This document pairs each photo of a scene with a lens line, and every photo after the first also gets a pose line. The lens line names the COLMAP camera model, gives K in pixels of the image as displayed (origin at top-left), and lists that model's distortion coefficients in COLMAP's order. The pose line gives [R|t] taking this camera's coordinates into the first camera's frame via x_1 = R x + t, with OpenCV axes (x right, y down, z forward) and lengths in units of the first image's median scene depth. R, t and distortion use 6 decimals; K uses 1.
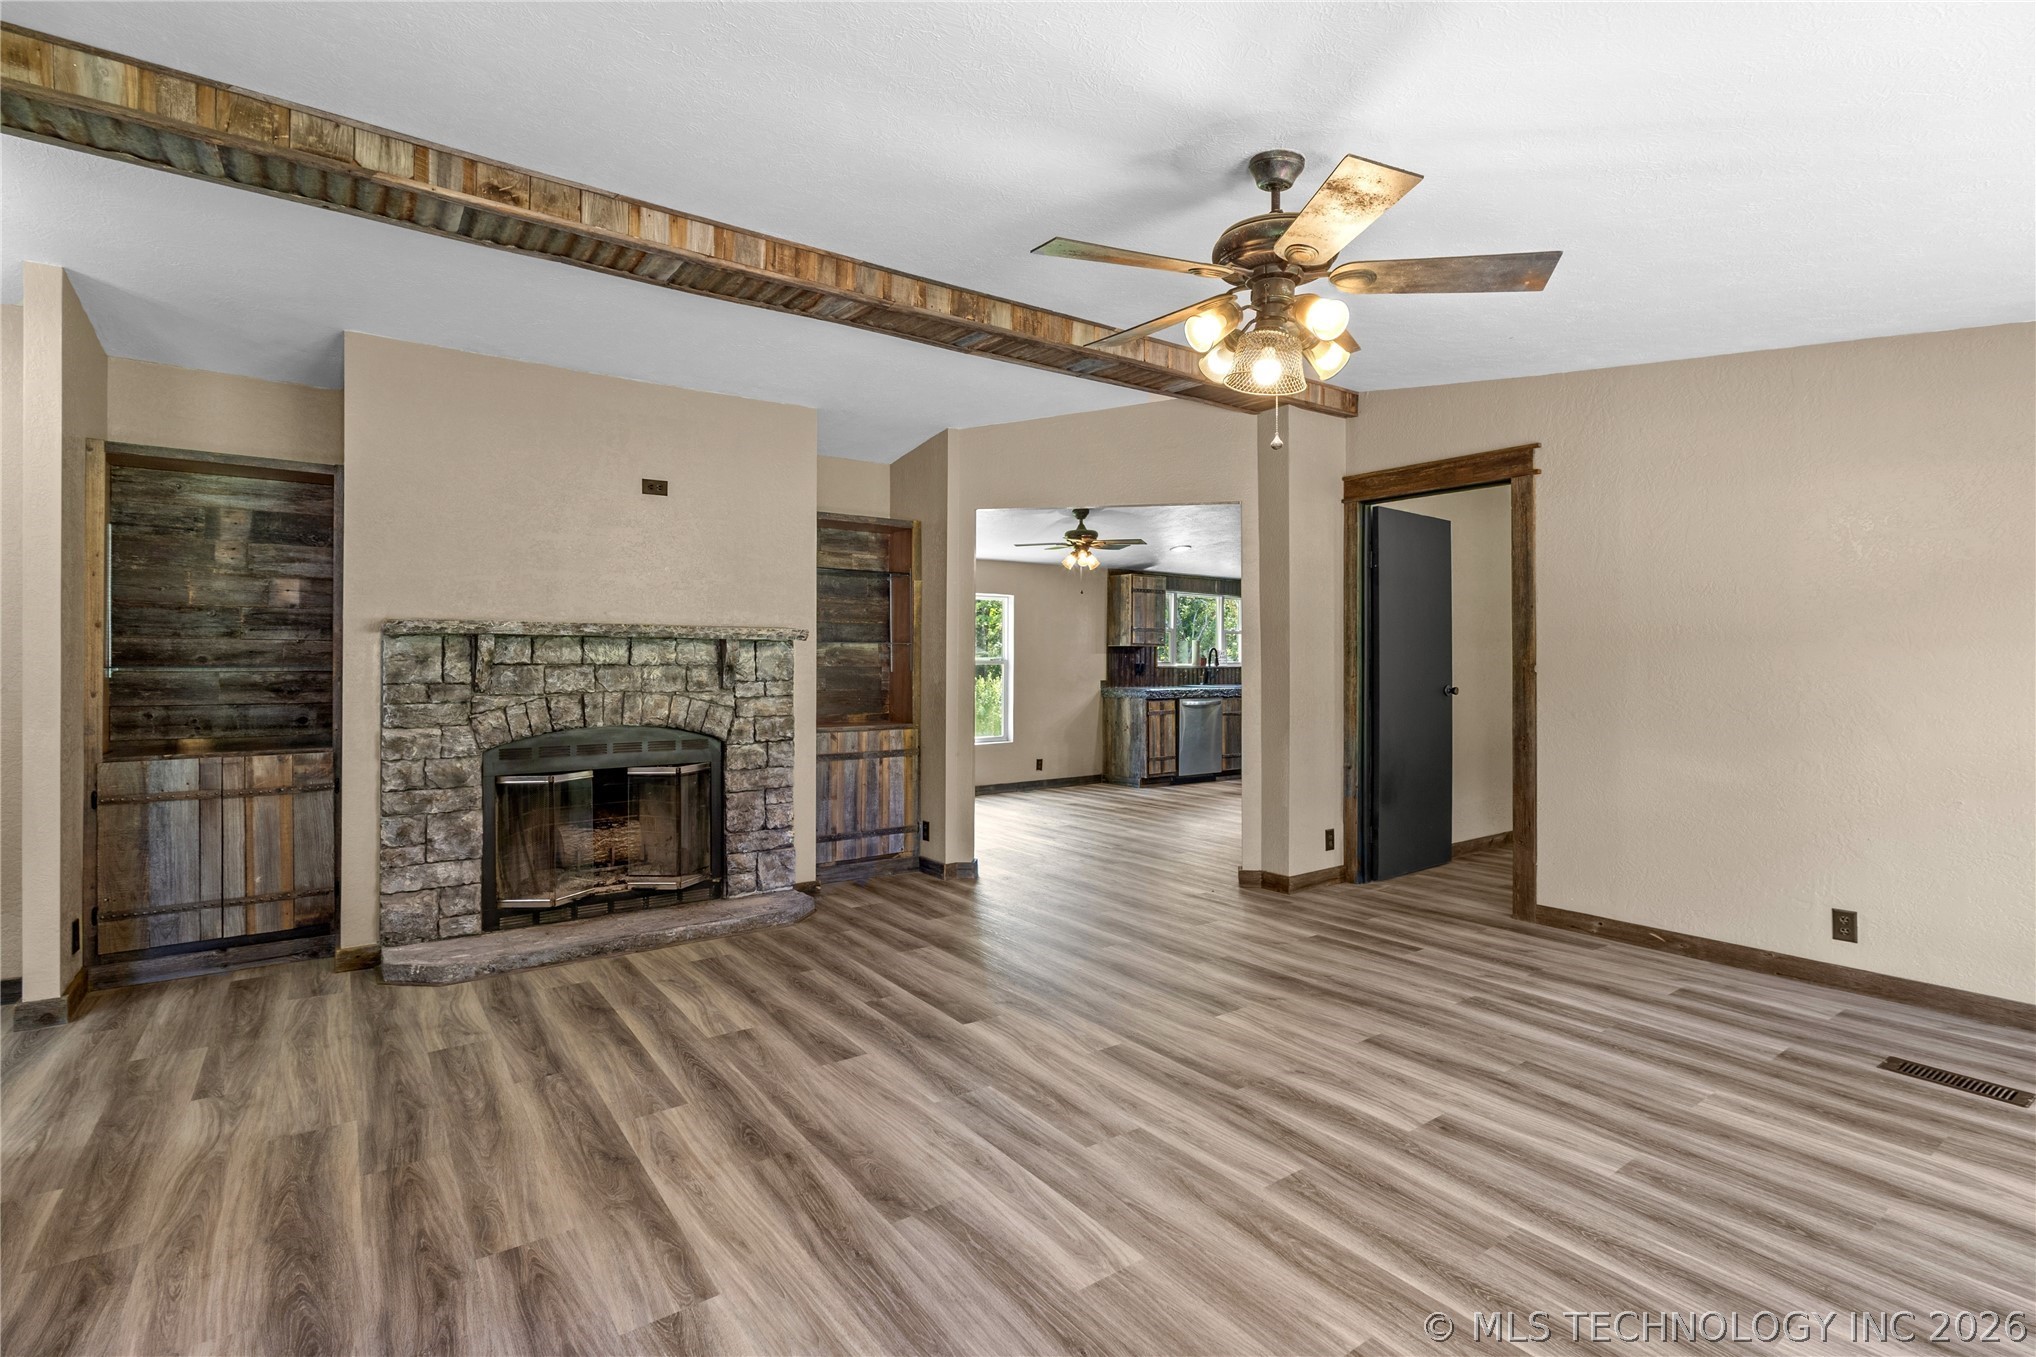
lens RADIAL K [[948.4, 0, 1006.5], [0, 948.4, 661.9], [0, 0, 1]] dist [0.006085, -0.000331]
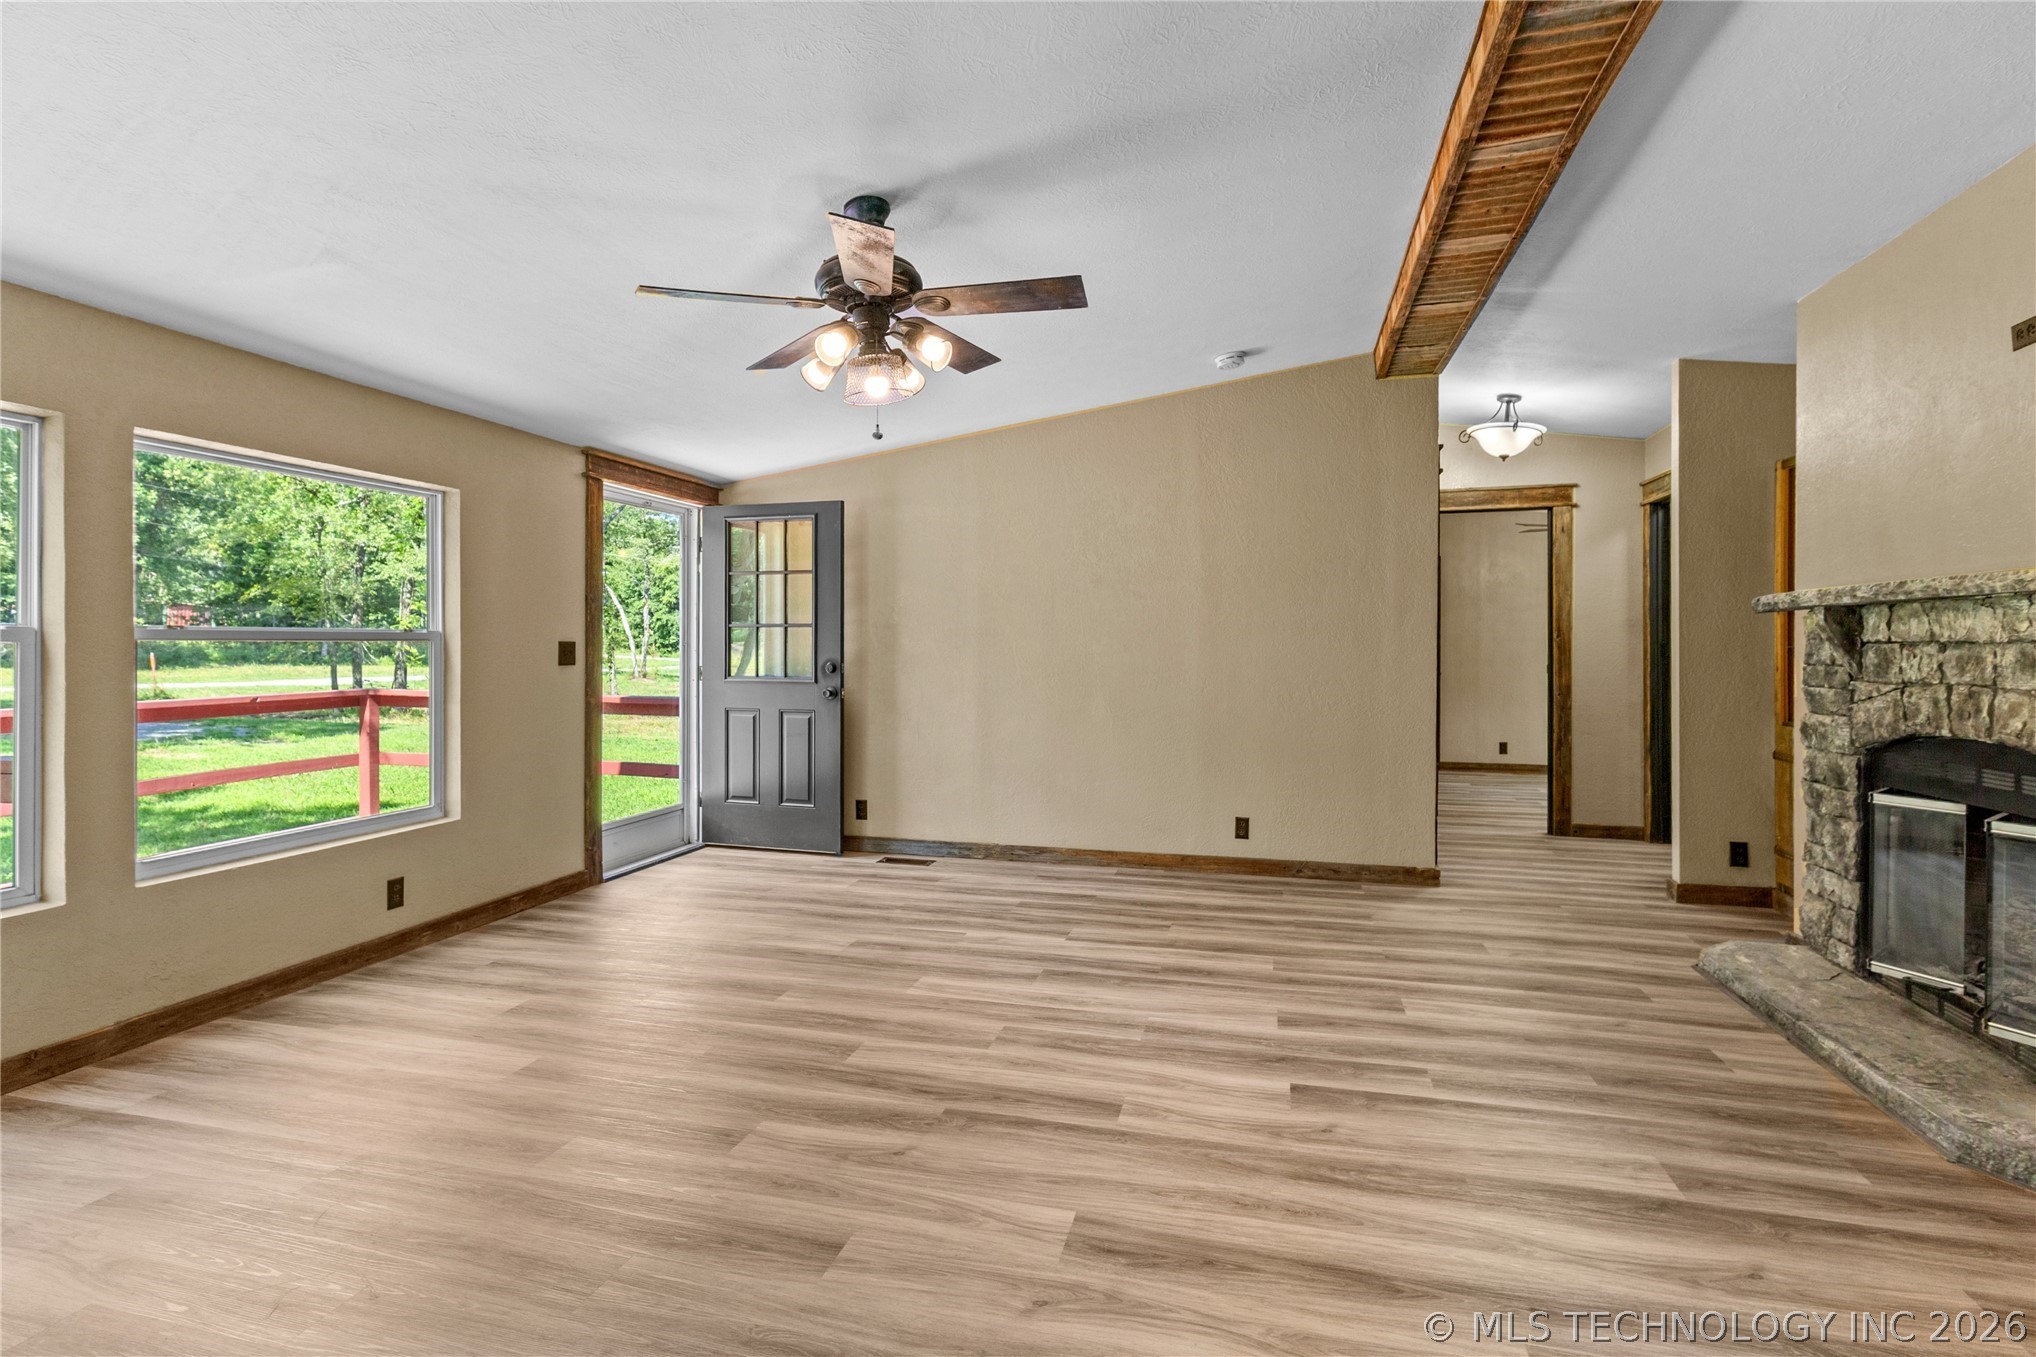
lens RADIAL K [[948.4, 0, 1024.0], [0, 948.4, 643.2], [0, 0, 1]] dist [0.006085, -0.000331]
pose [[-0.762169, -0.004613, -0.647362, 0.625029], [0.000573, 0.999969, -0.007801, 0.011623], [0.647378, -0.006317, -0.762143, 1.406329]]
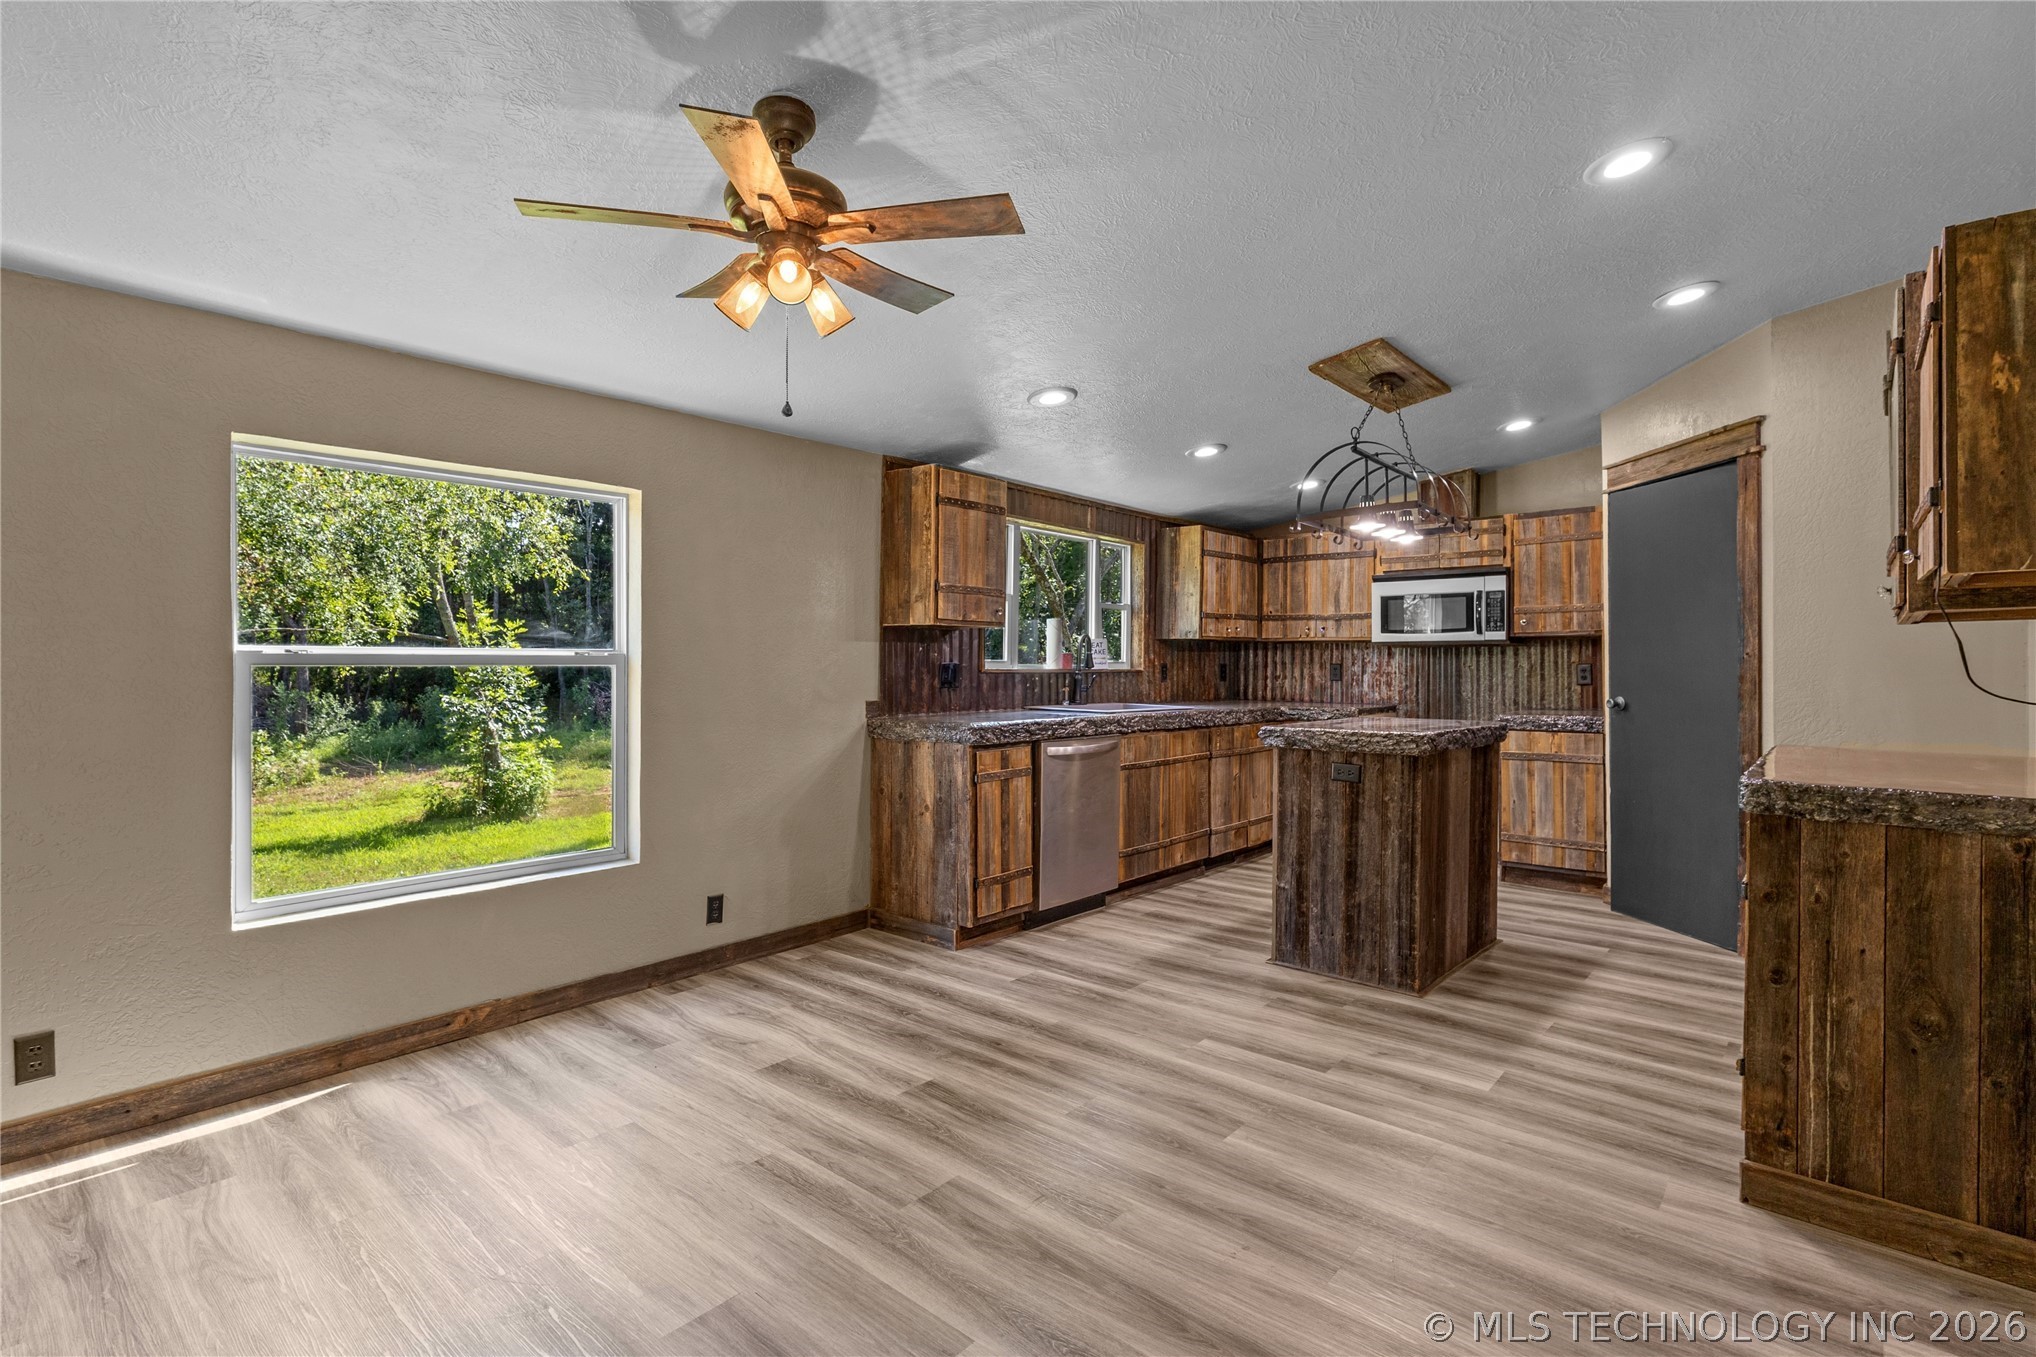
lens RADIAL K [[948.4, 0, 1012.5], [0, 948.4, 674.3], [0, 0, 1]] dist [0.006085, -0.000331]
pose [[0.969765, -0.001938, 0.244035, 0.159220], [-0.001506, 0.999902, 0.013923, 0.000619], [-0.244038, -0.013870, 0.969667, 1.532893]]
